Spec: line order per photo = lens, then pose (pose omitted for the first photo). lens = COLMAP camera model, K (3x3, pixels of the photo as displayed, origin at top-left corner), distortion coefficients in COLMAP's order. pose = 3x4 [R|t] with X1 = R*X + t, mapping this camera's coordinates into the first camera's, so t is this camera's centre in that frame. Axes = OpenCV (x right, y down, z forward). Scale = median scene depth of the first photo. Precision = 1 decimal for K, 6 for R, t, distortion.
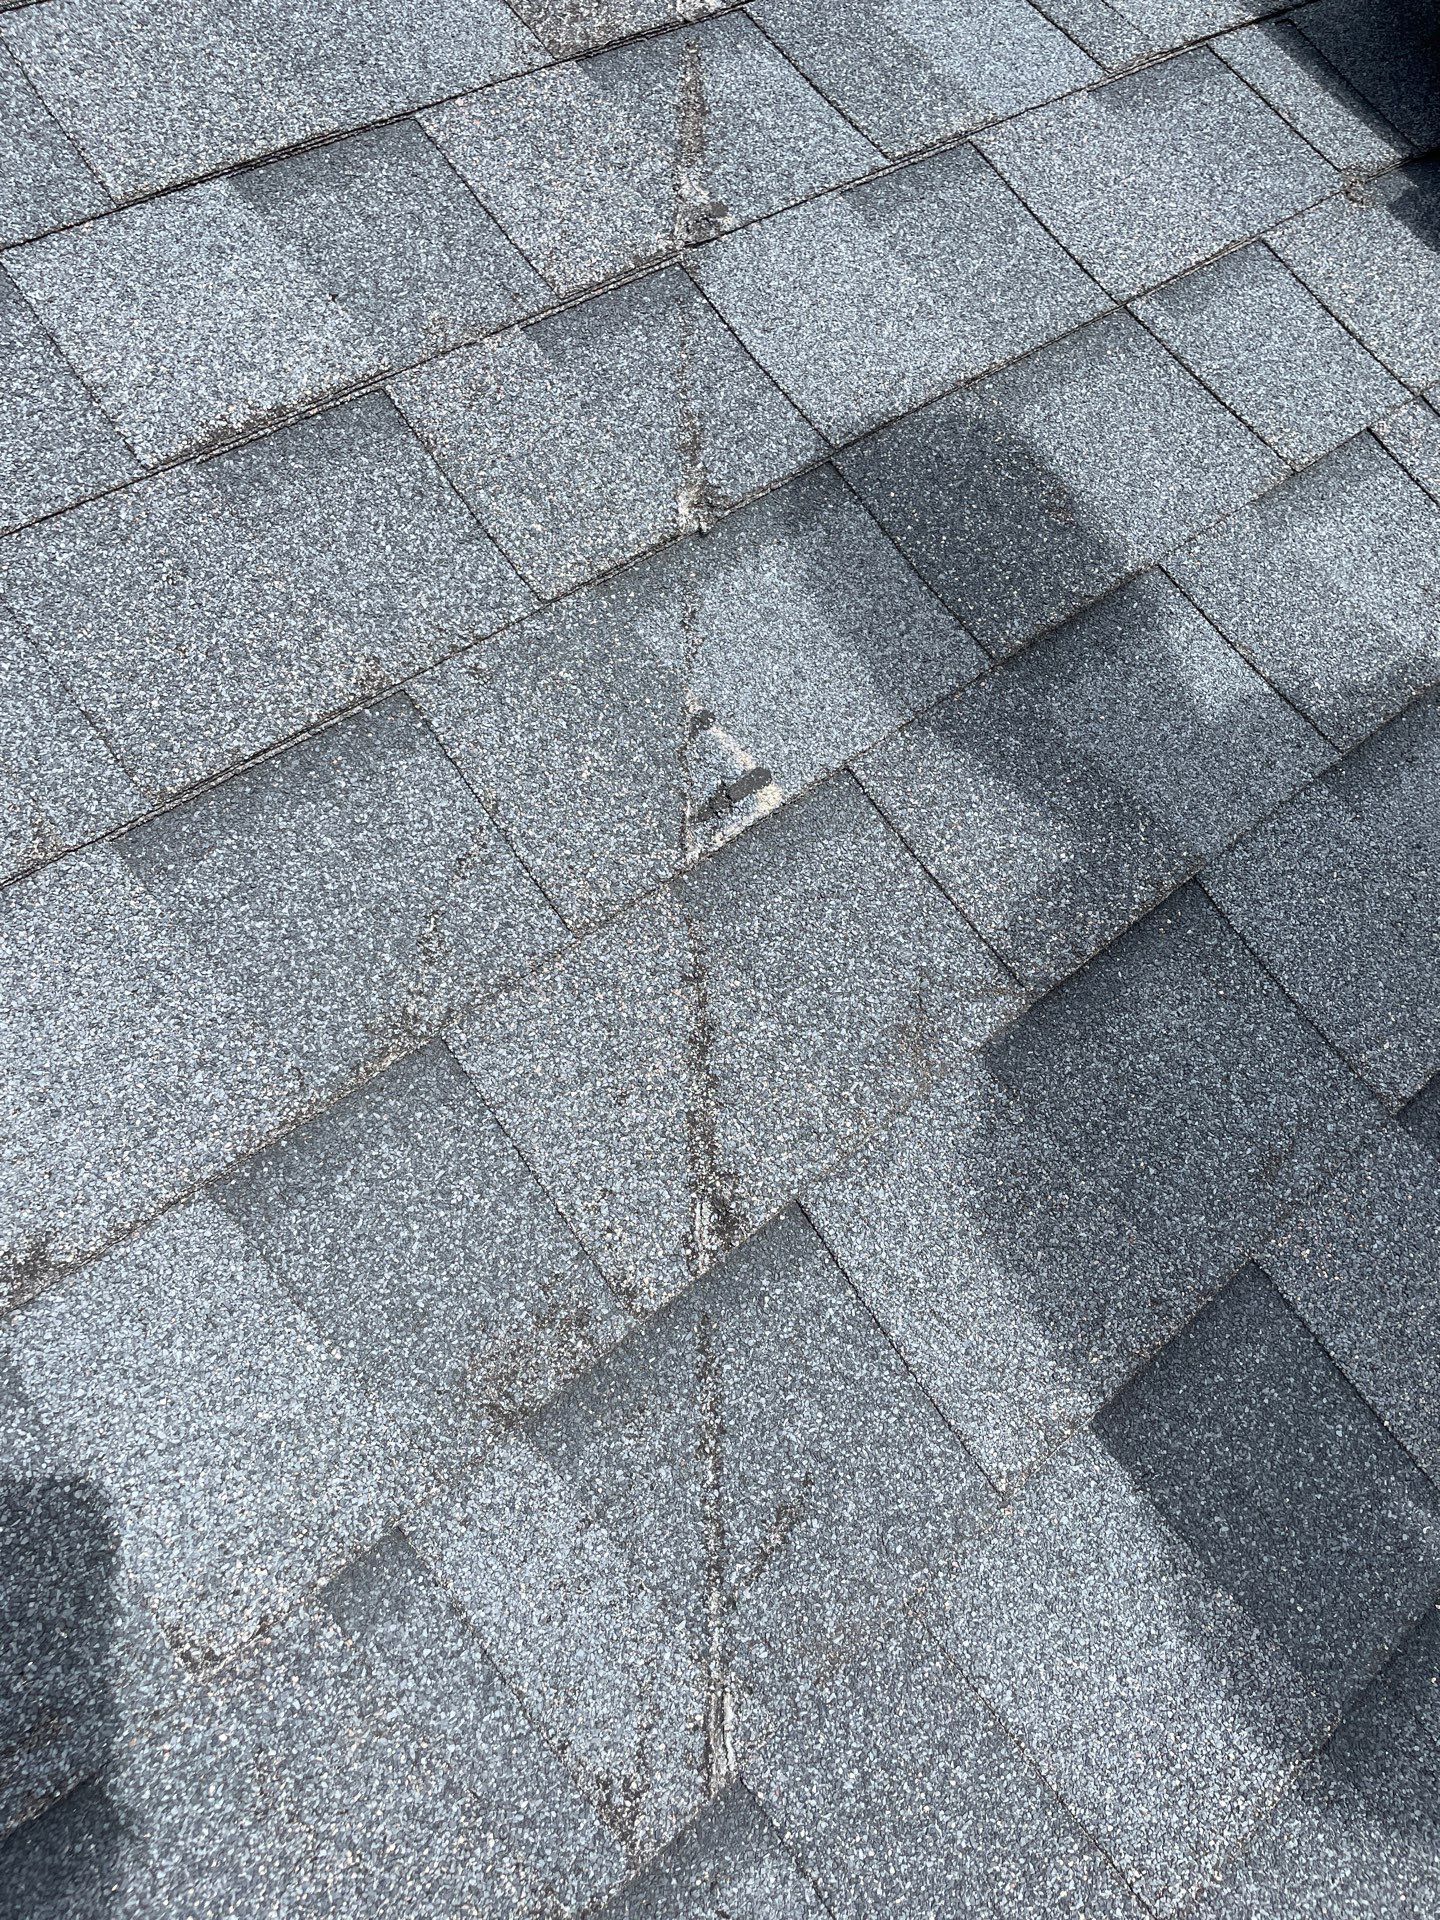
lens RADIAL K [[1451.4, 0, 719.7], [0, 1451.4, 935.8], [0, 0, 1]] dist [0.084860, -0.119759]
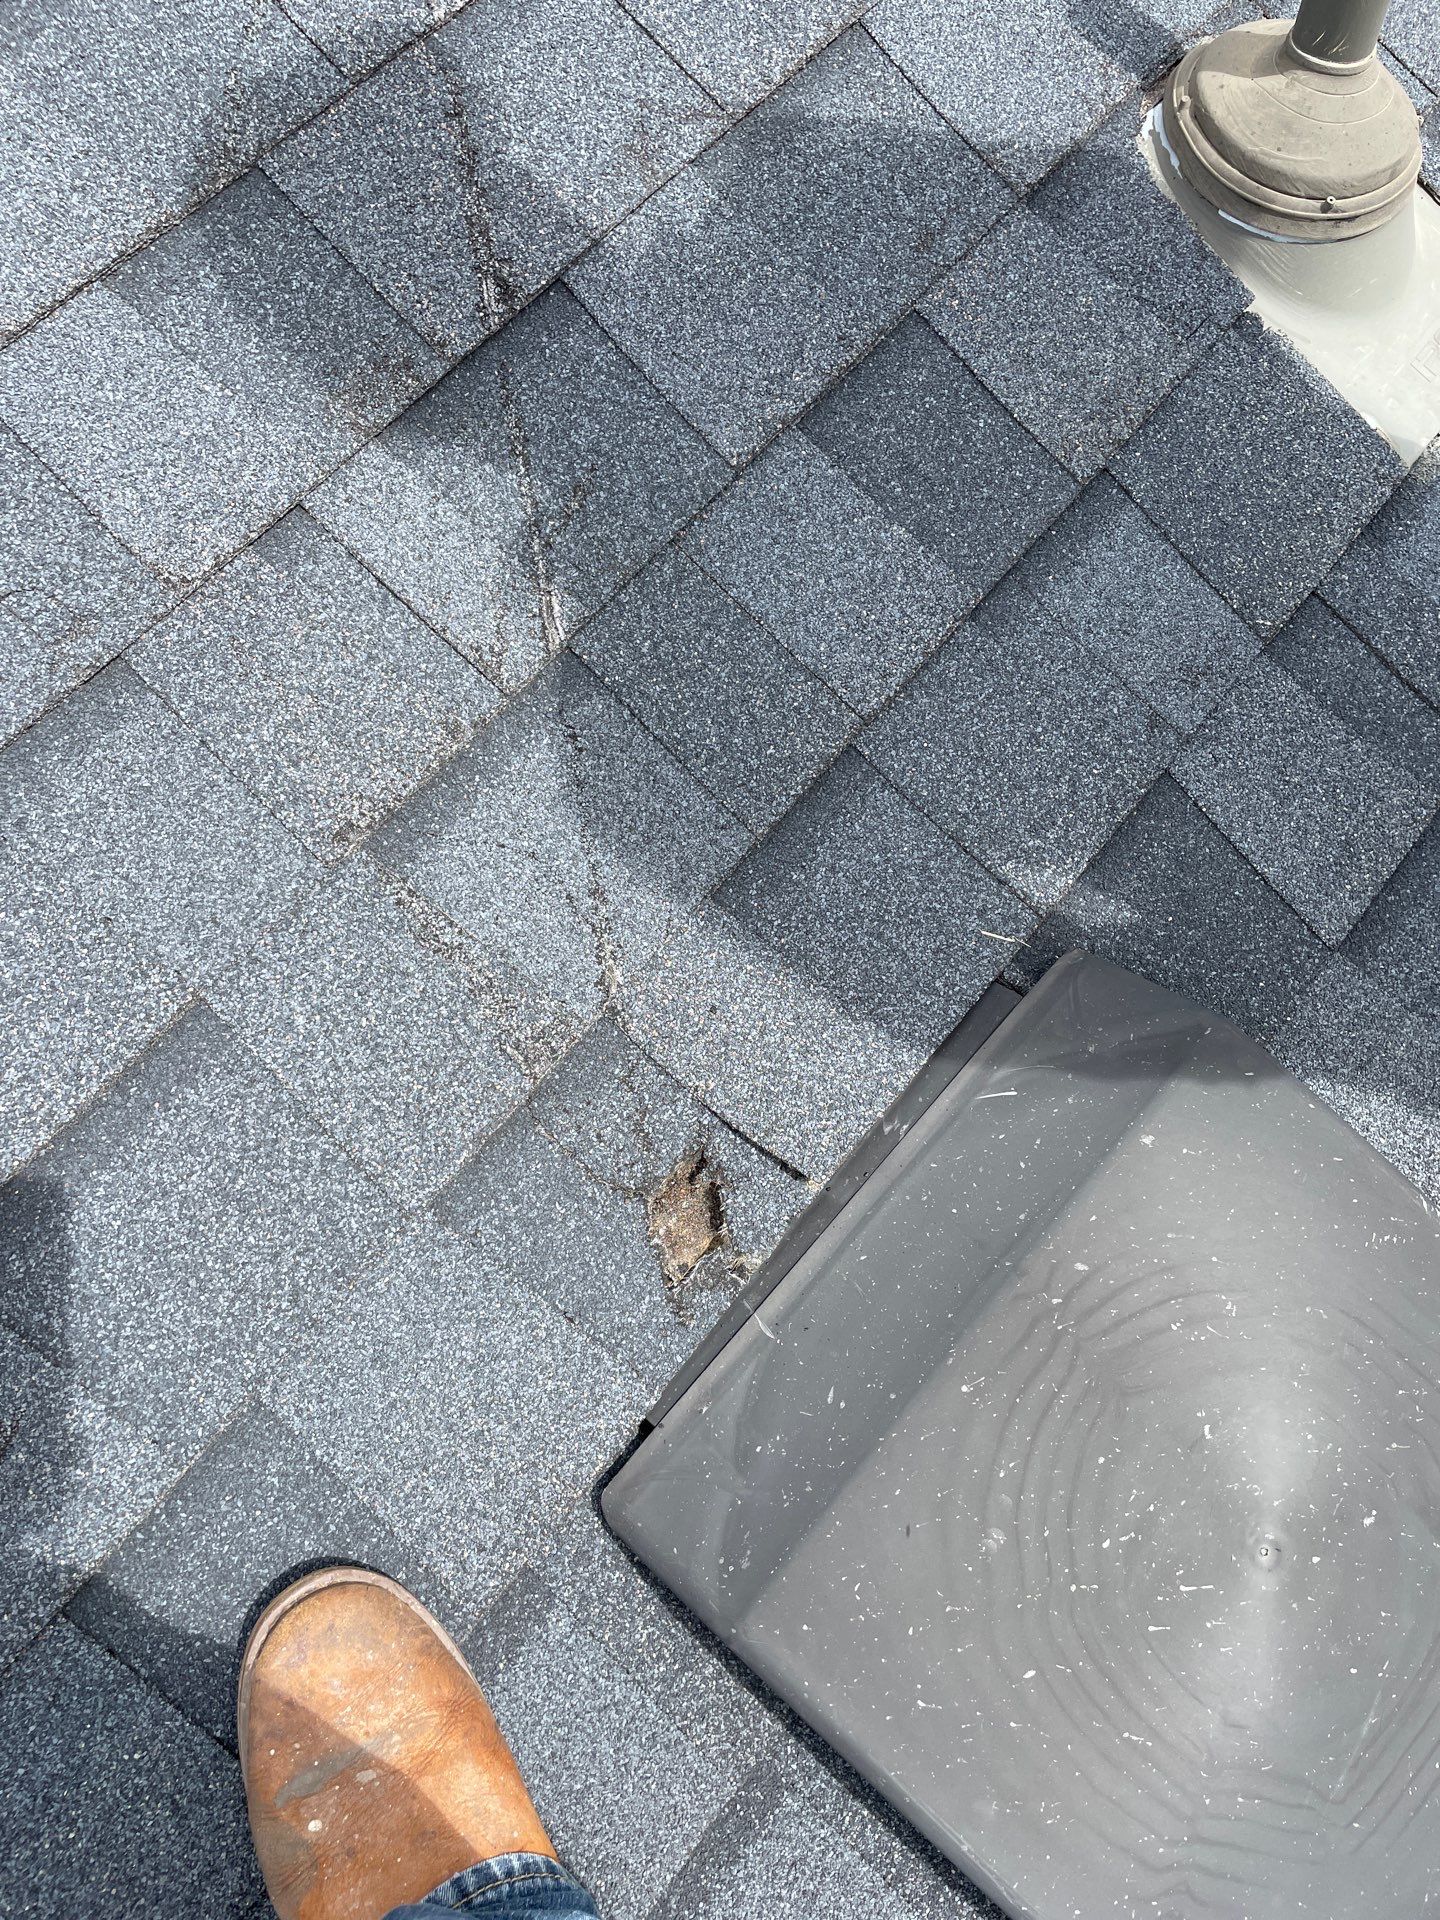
lens RADIAL K [[1451.4, 0, 711.3], [0, 1451.4, 946.4], [0, 0, 1]] dist [0.084860, -0.119759]
pose [[0.987359, -0.146066, 0.061544, 0.017802], [0.125206, 0.956844, 0.262245, 0.427681], [-0.097193, -0.251224, 0.963037, -0.429033]]
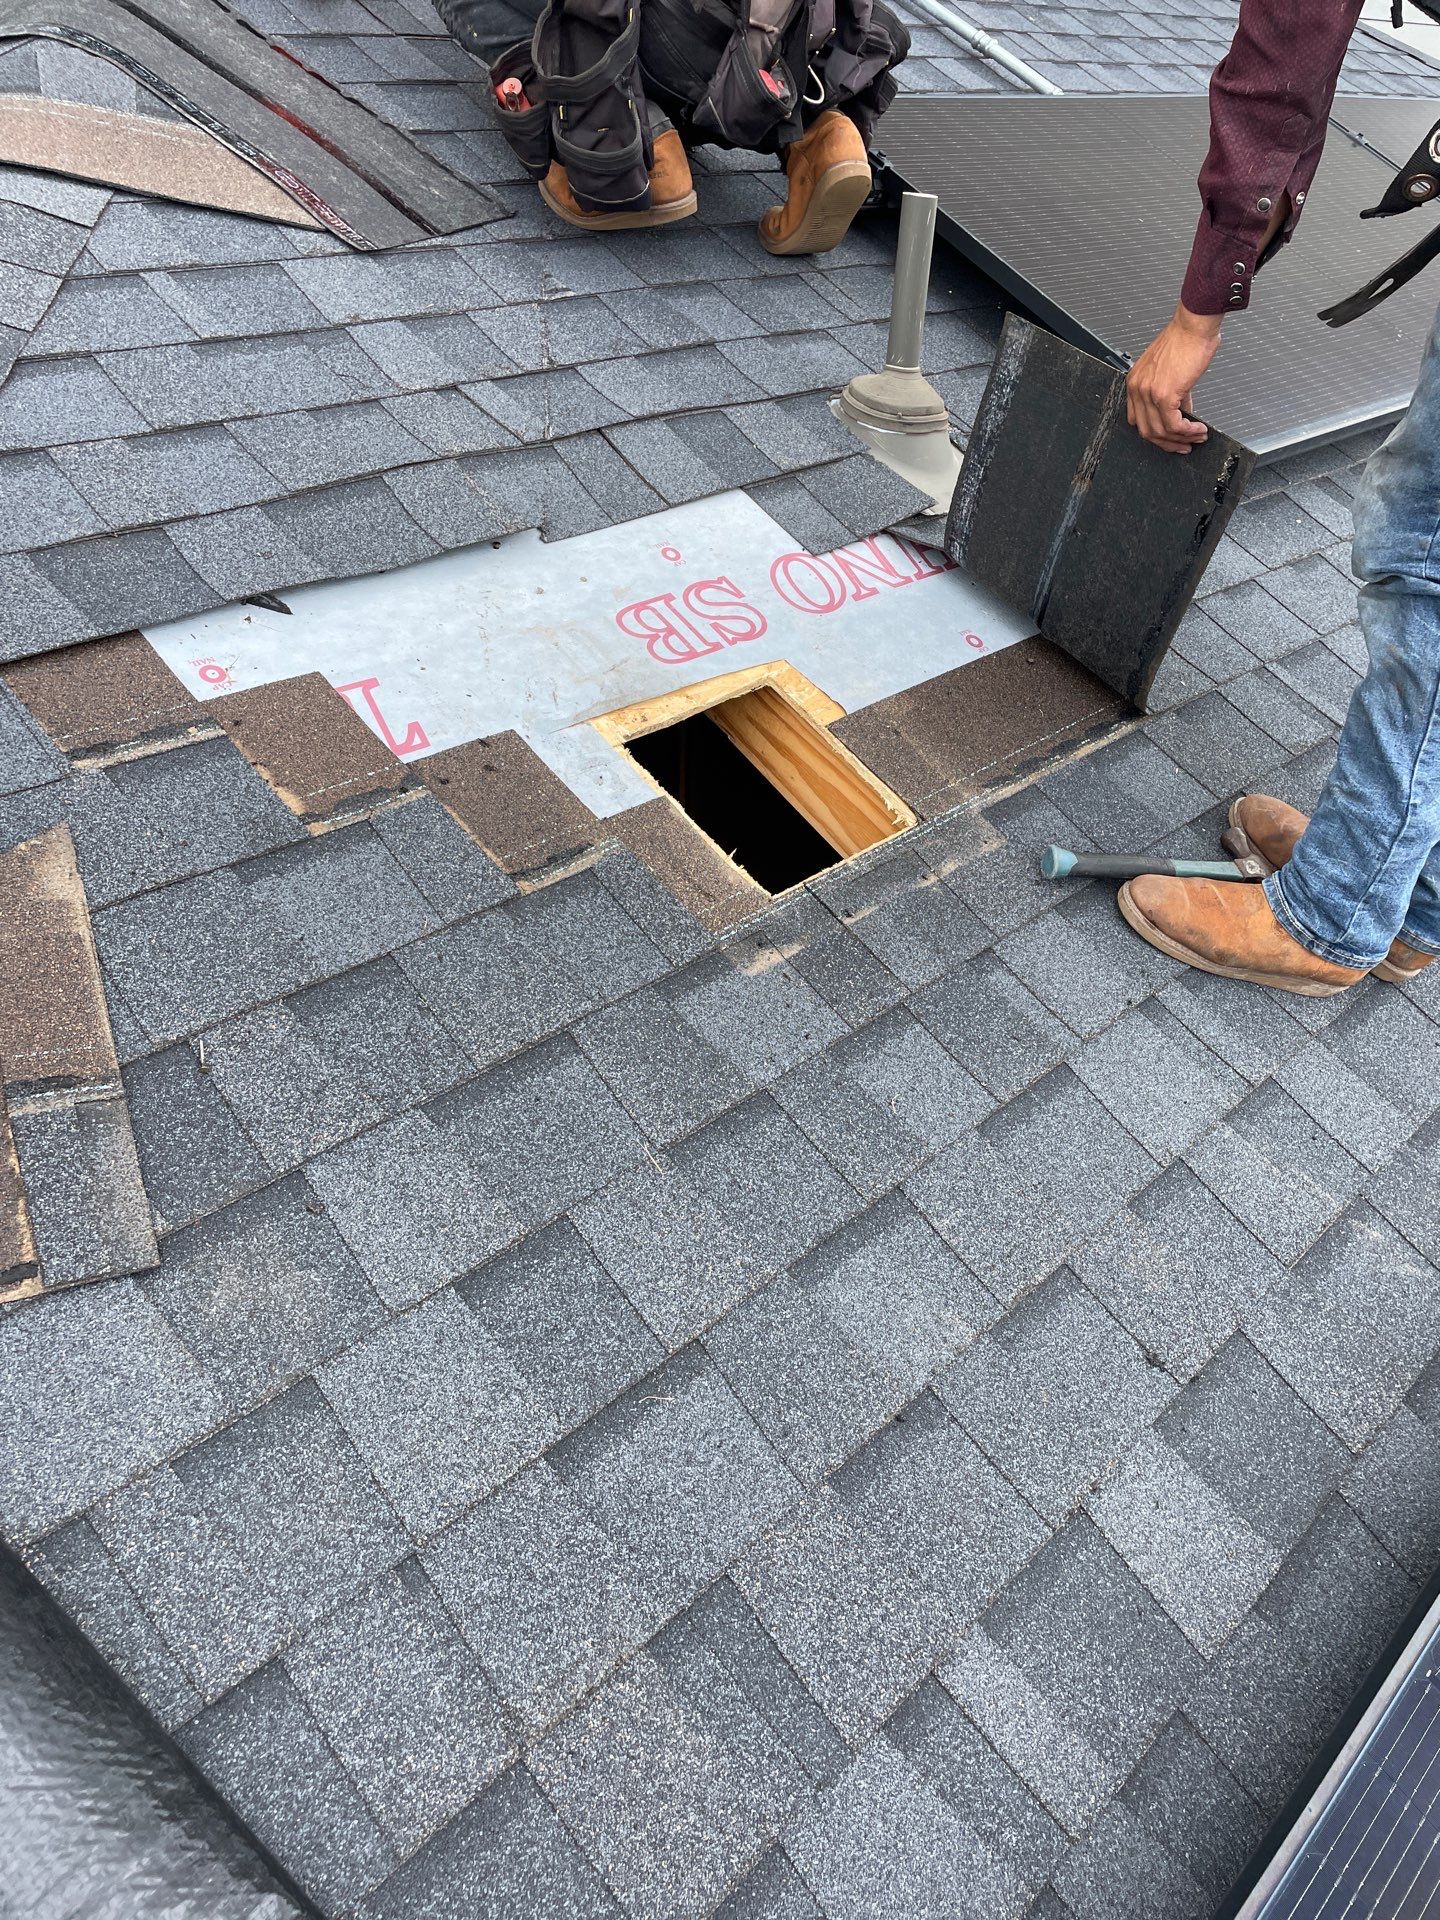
lens RADIAL K [[1451.4, 0, 737.8], [0, 1451.4, 926.9], [0, 0, 1]] dist [0.084860, -0.119759]
pose [[0.993561, 0.020795, 0.111373, 0.077596], [0.011990, 0.958194, -0.285868, 2.344841], [-0.112662, 0.285363, 0.951775, -1.824497]]
